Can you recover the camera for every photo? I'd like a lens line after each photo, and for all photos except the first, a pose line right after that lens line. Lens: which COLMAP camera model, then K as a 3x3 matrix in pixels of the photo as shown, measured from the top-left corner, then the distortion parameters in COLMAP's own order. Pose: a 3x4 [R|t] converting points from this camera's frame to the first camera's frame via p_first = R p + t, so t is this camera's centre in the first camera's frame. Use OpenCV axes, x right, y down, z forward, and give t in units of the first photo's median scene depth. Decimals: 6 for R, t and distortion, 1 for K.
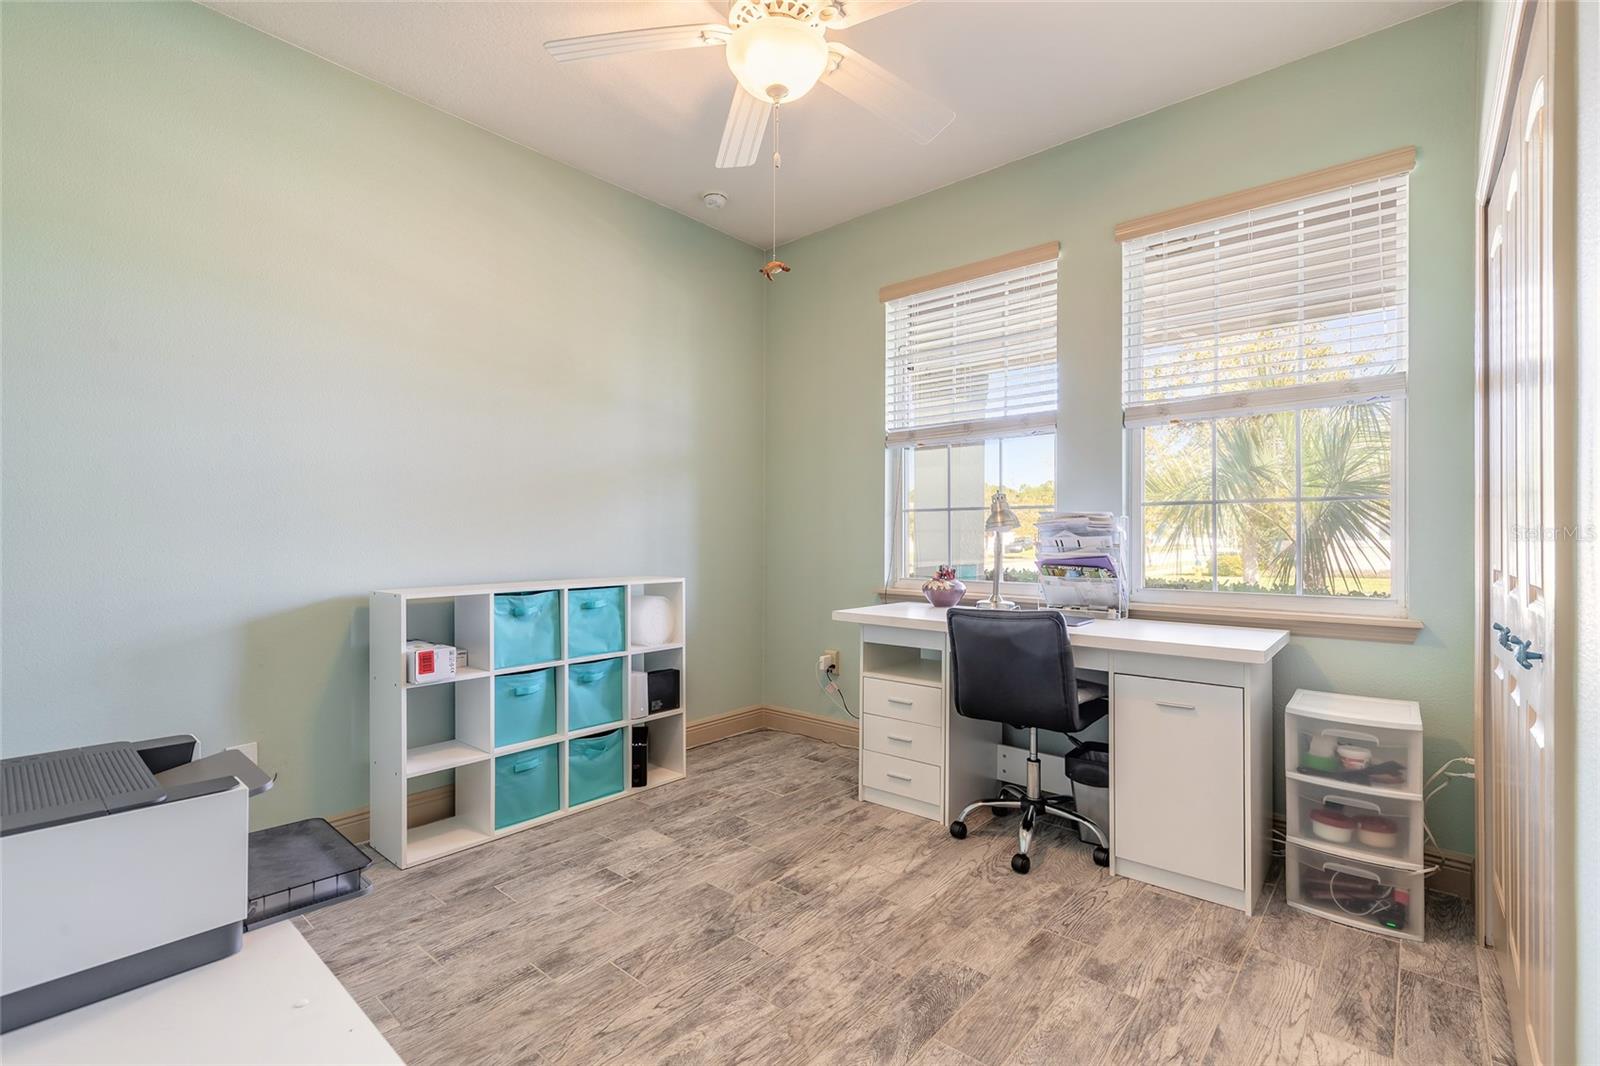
lens RADIAL K [[725.9, 0, 800.3], [0, 725.9, 533.7], [0, 0, 1]] dist [0.003643, -0.001031]
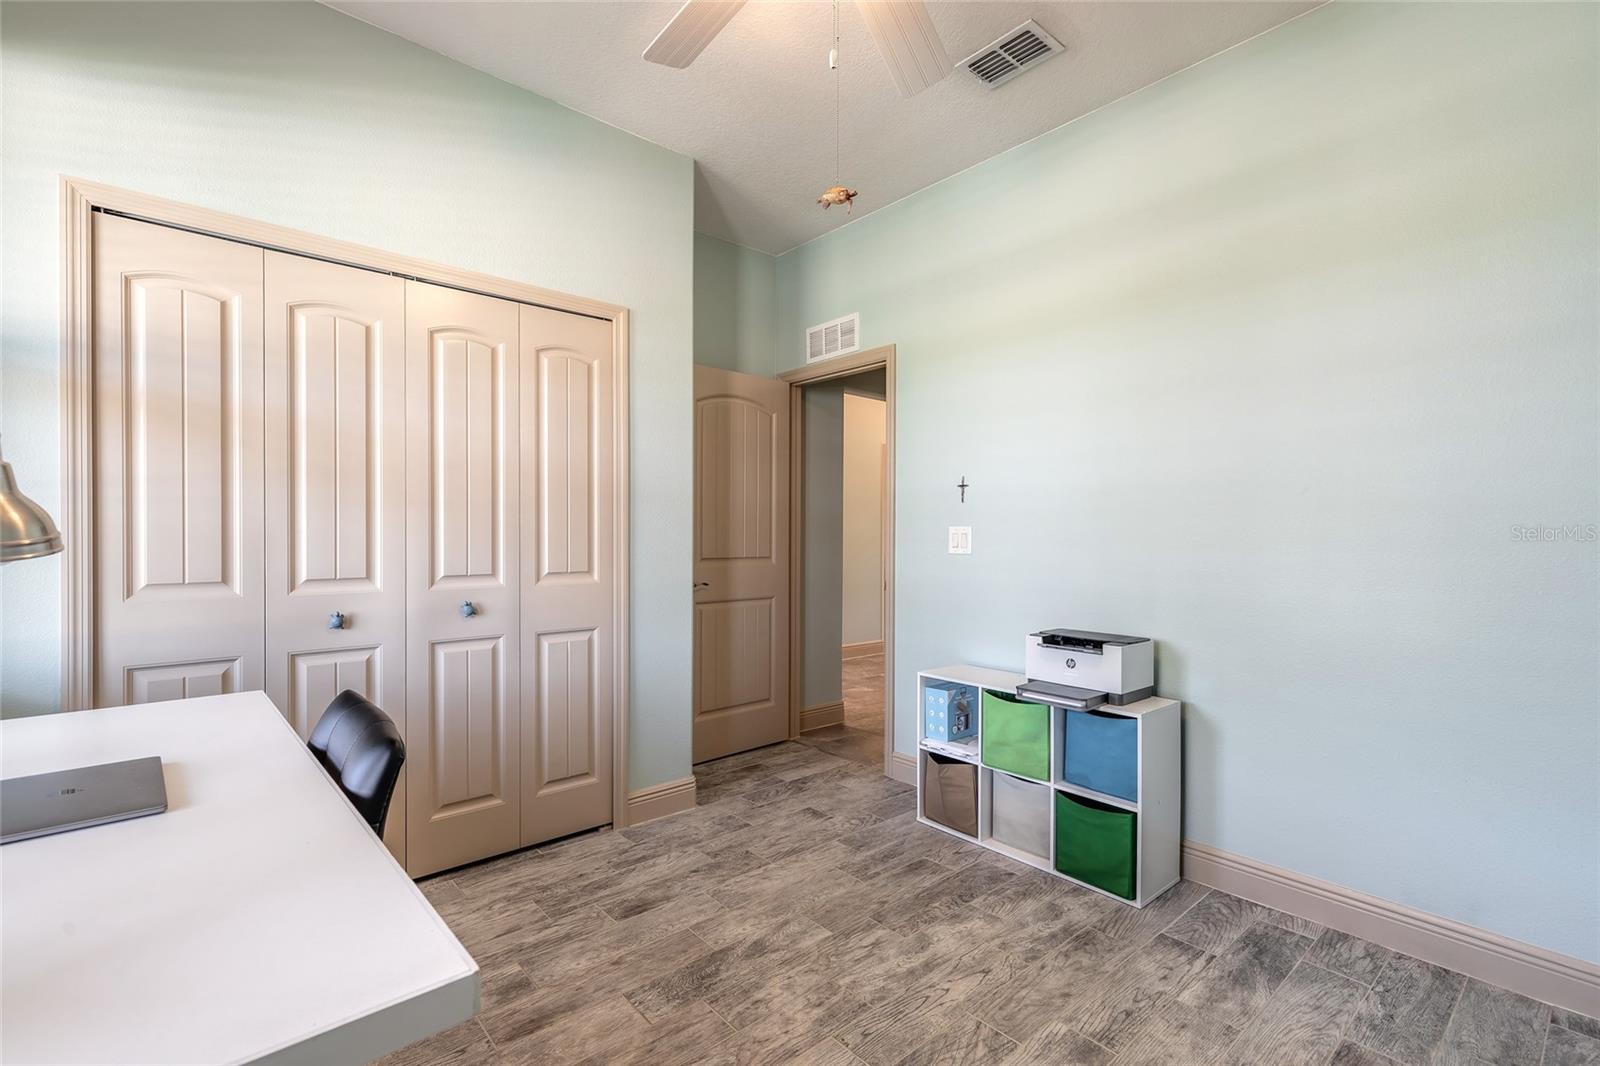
lens RADIAL K [[725.9, 0, 796.6], [0, 725.9, 541.1], [0, 0, 1]] dist [0.003643, -0.001031]
pose [[-0.989127, -0.006704, 0.146911, -0.127508], [-0.006174, 0.999973, 0.004065, -0.025462], [-0.146934, 0.003113, -0.989141, 2.076969]]
